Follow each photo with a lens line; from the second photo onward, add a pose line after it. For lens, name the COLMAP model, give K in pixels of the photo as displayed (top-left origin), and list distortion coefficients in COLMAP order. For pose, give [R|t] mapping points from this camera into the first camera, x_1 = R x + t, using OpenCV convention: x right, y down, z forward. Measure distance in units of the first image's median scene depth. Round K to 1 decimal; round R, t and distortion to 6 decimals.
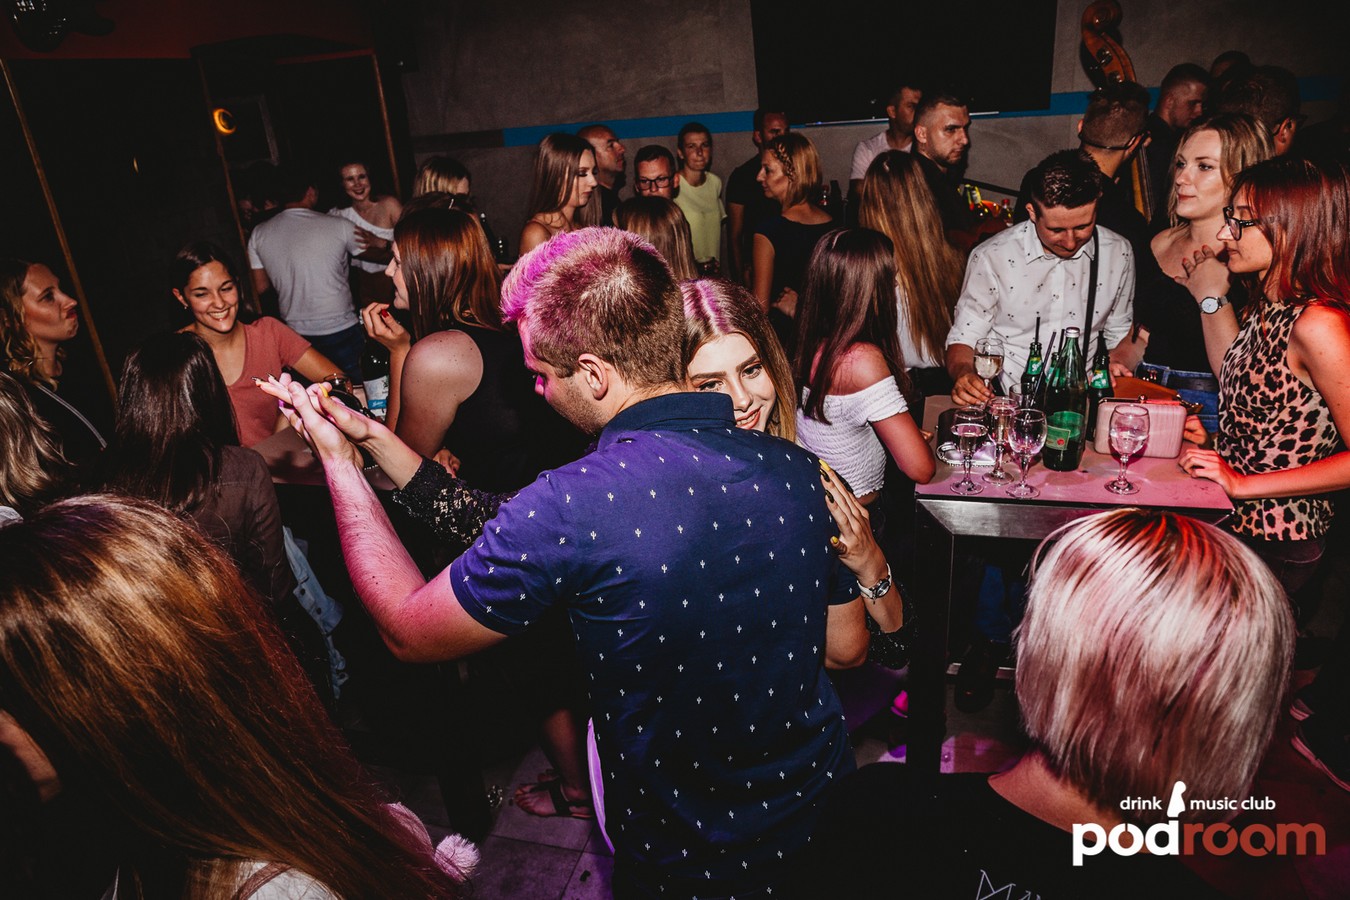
lens RADIAL K [[946.7, 0, 700.2], [0, 946.7, 450.2], [0, 0, 1]] dist [0.001444, 0.001064]
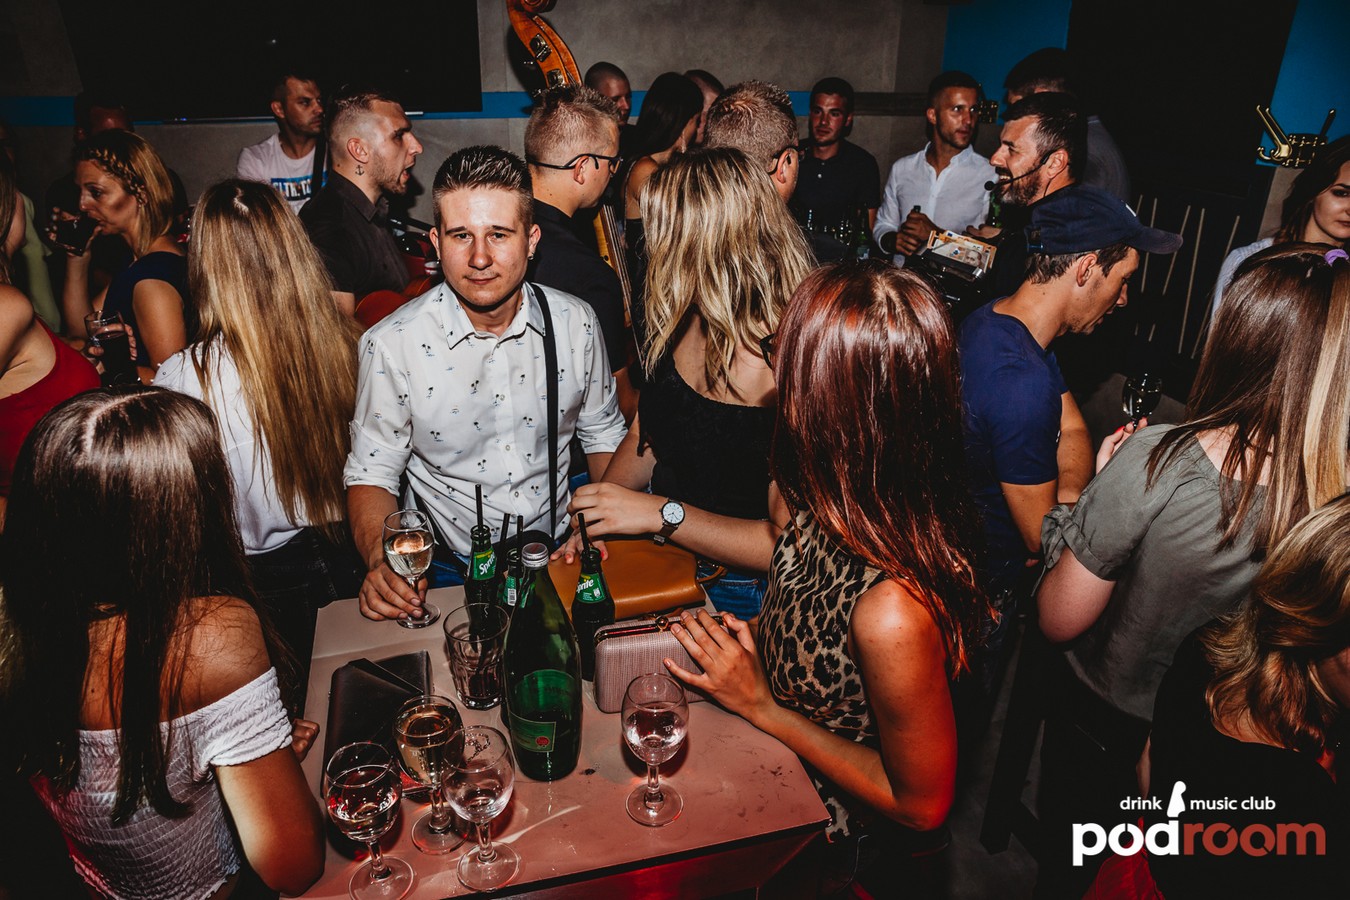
lens RADIAL K [[946.7, 0, 700.2], [0, 946.7, 450.2], [0, 0, 1]] dist [0.001444, 0.001064]
pose [[0.882876, -0.125196, 0.452610, 0.183331], [0.121976, 0.991864, 0.036428, -0.127114], [-0.453489, 0.023046, 0.890964, 0.319640]]
